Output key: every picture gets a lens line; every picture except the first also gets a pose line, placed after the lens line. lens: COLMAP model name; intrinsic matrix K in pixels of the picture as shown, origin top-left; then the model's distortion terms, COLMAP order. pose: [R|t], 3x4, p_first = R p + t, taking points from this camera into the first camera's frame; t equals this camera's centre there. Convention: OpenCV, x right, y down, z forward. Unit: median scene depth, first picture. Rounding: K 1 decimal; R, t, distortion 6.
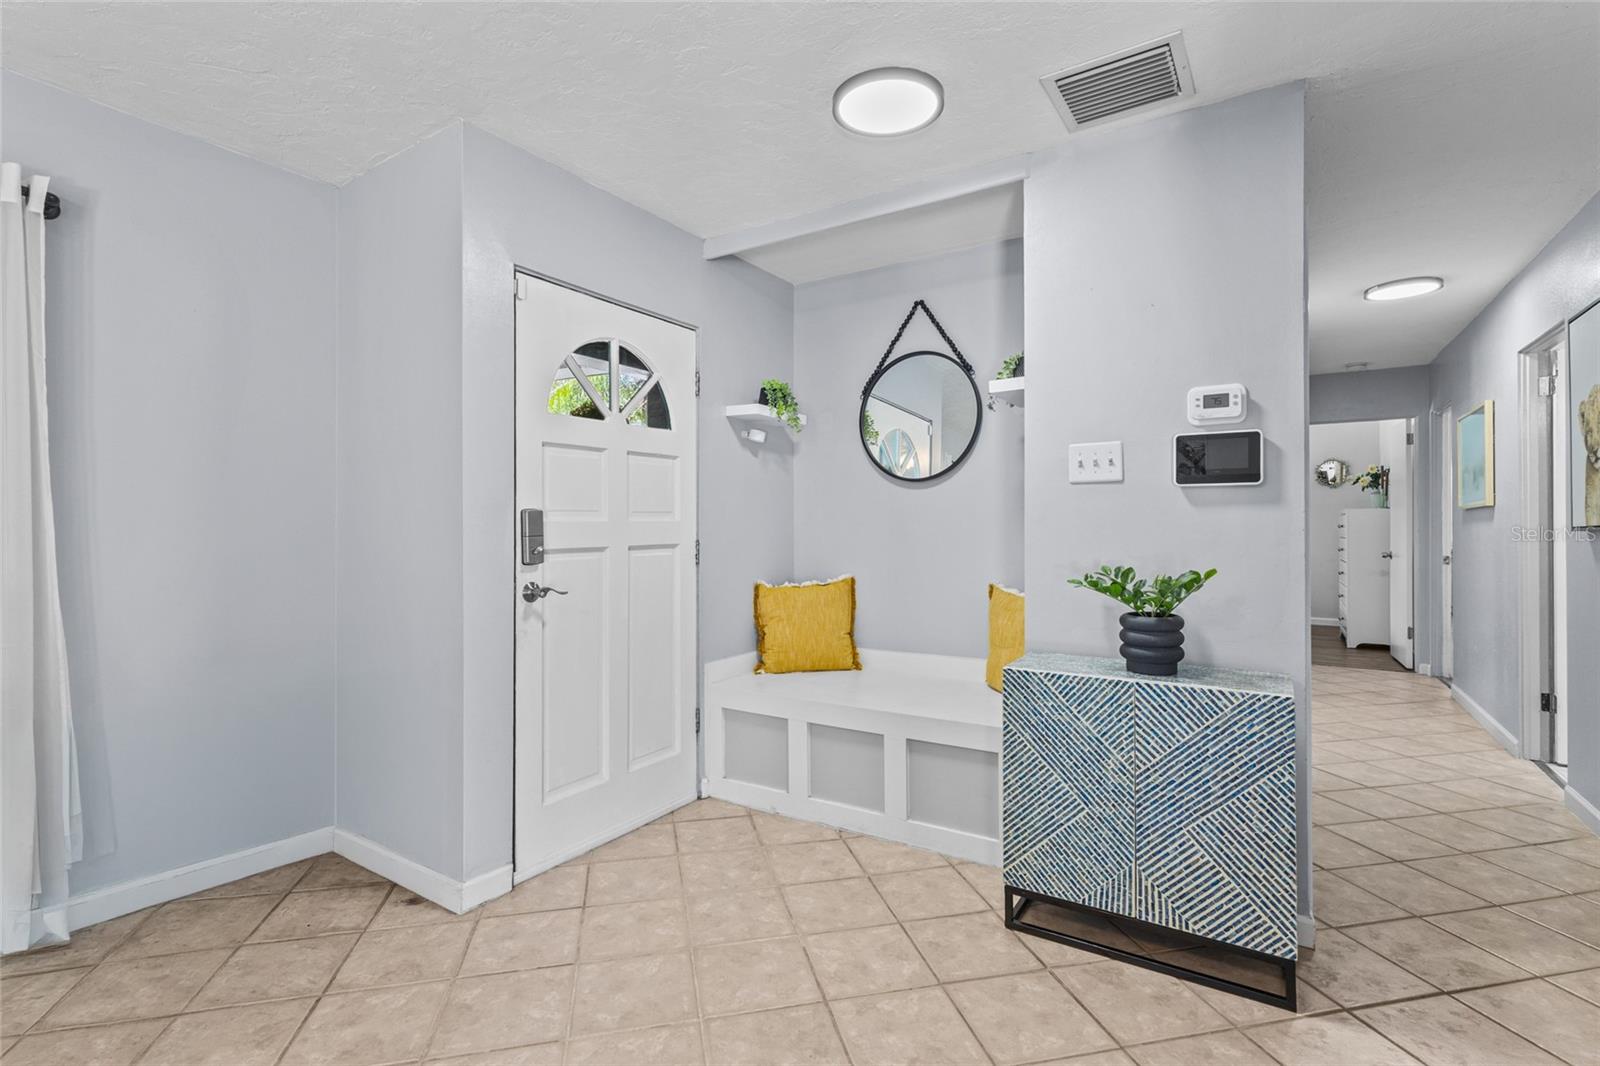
lens RADIAL K [[732.1, 0, 799.2], [0, 732.1, 529.5], [0, 0, 1]] dist [0.001387, 0.001109]
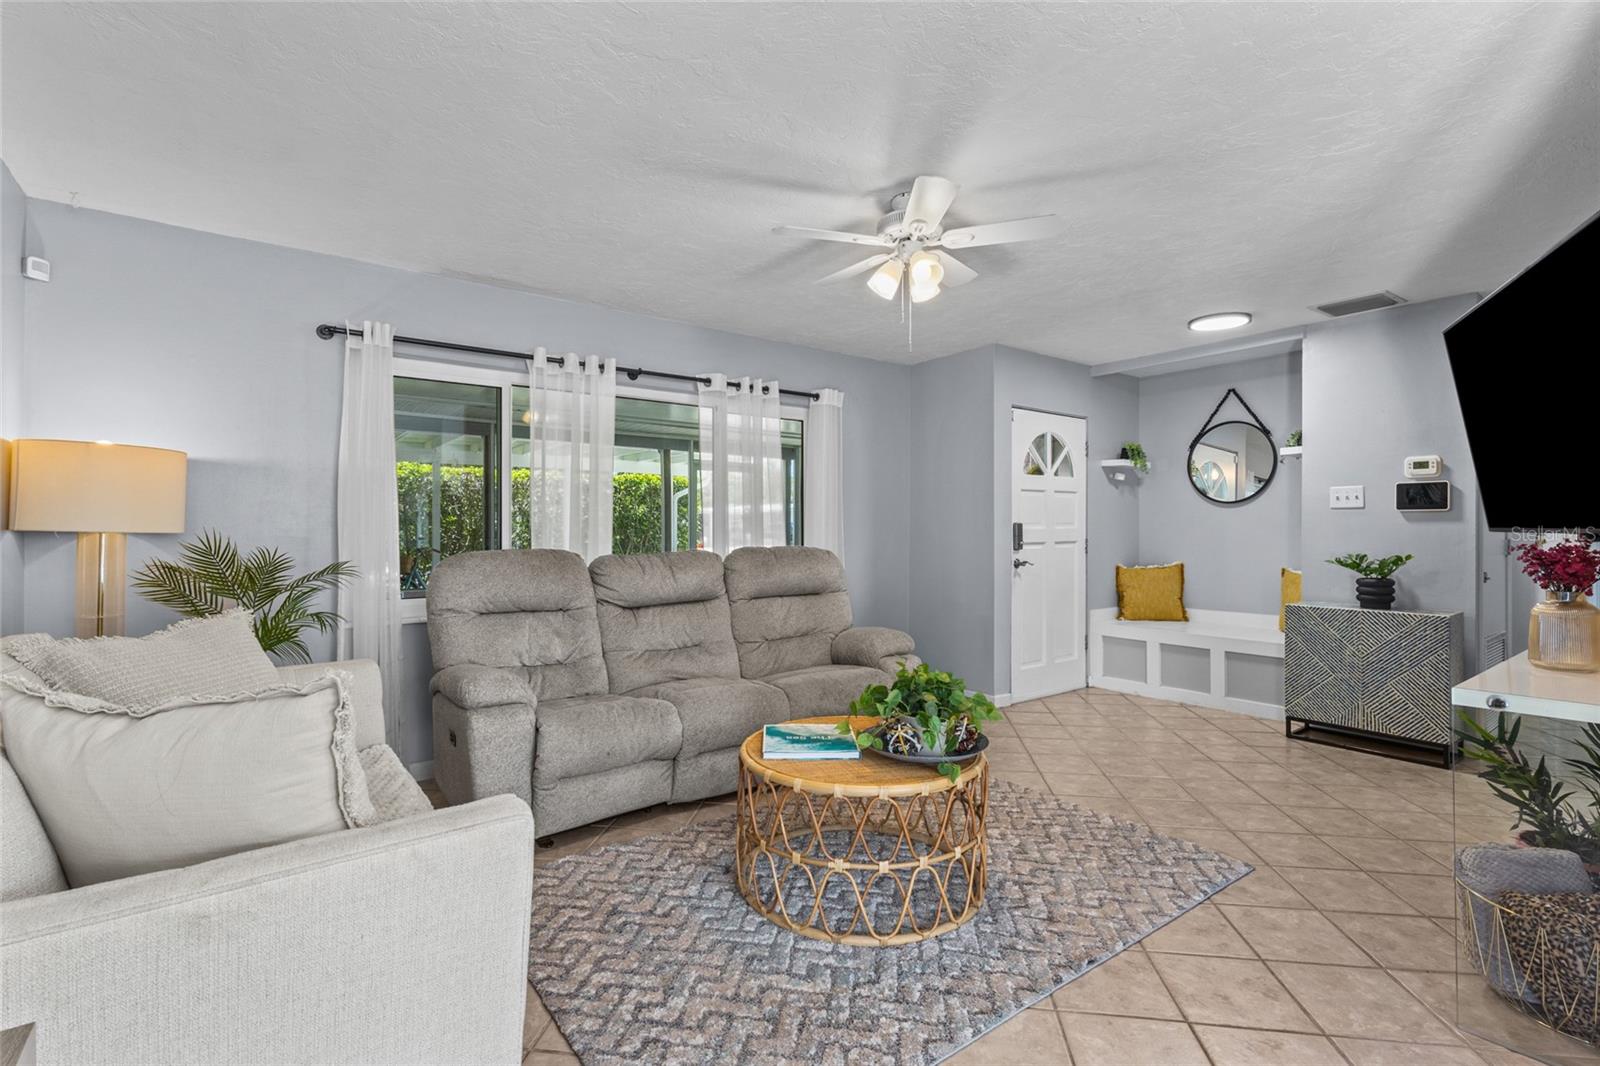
lens RADIAL K [[732.1, 0, 794.4], [0, 732.1, 530.0], [0, 0, 1]] dist [0.001387, 0.001109]
pose [[0.937952, 0.002922, -0.346753, -0.216413], [-0.003645, 0.999992, -0.001432, -0.002291], [0.346747, 0.002607, 0.937955, -1.020320]]
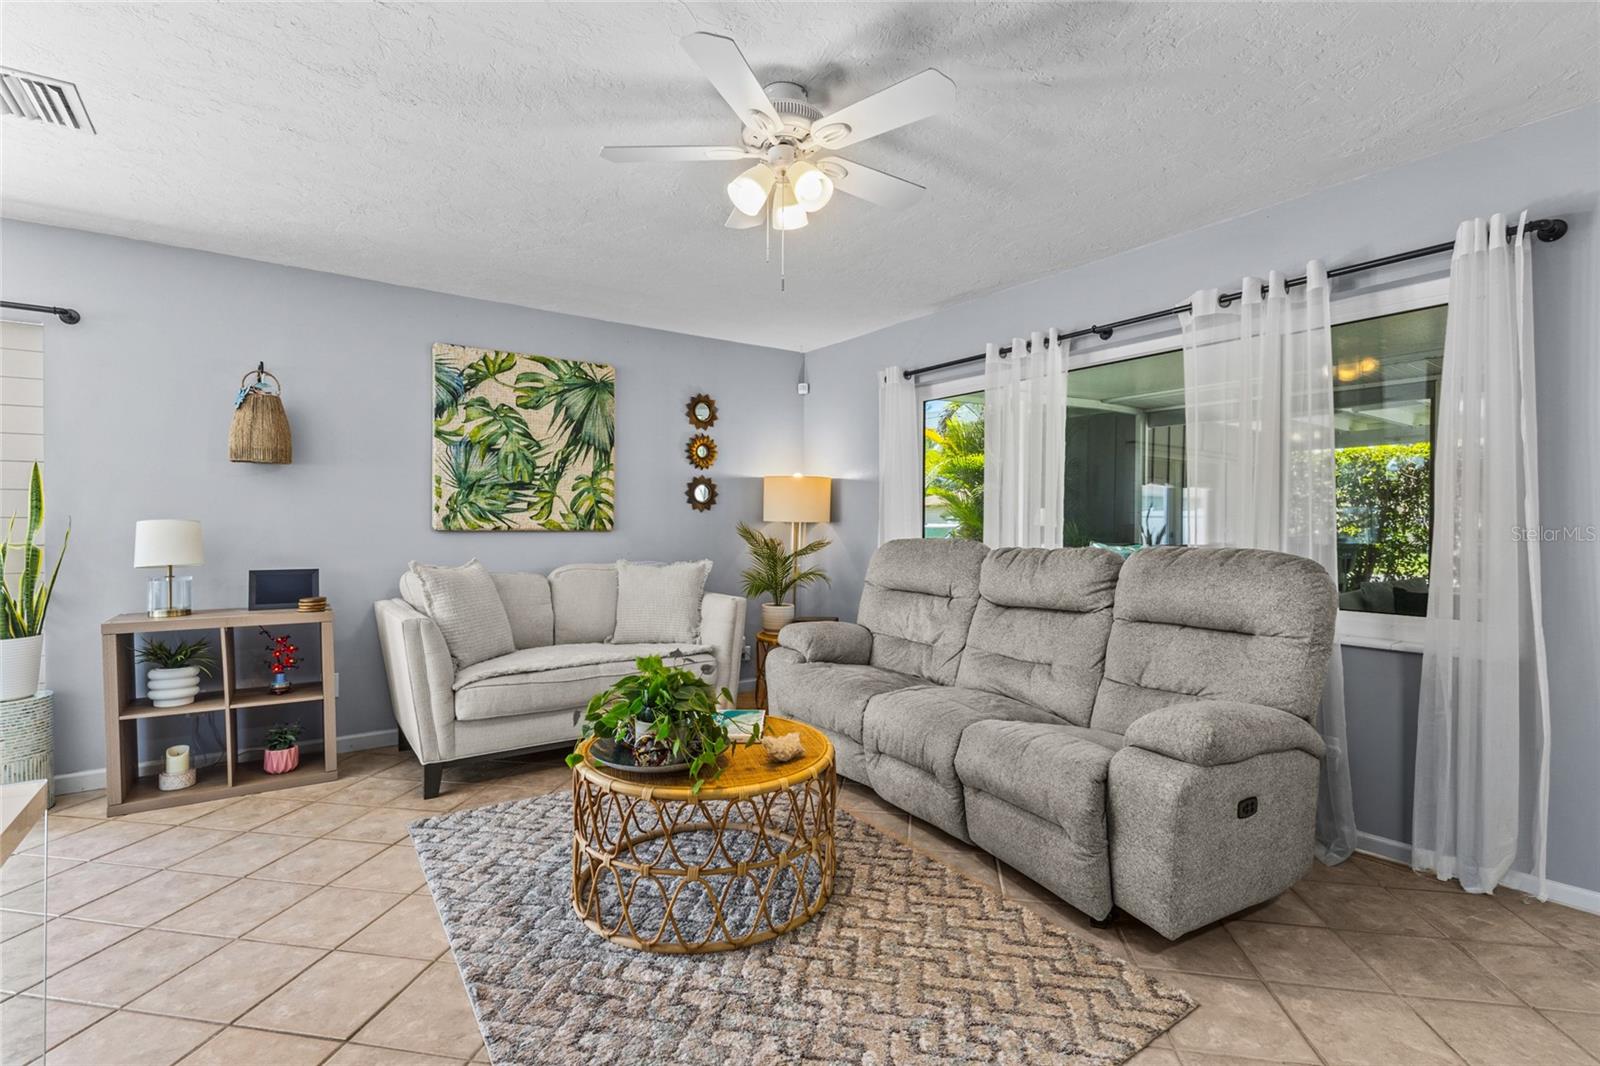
lens RADIAL K [[732.1, 0, 792.7], [0, 732.1, 527.4], [0, 0, 1]] dist [0.001387, 0.001109]
pose [[-0.383060, 0.004780, -0.923711, 0.949642], [-0.004569, 0.999965, 0.007070, 0.003832], [0.923712, 0.006929, -0.383025, 1.888771]]
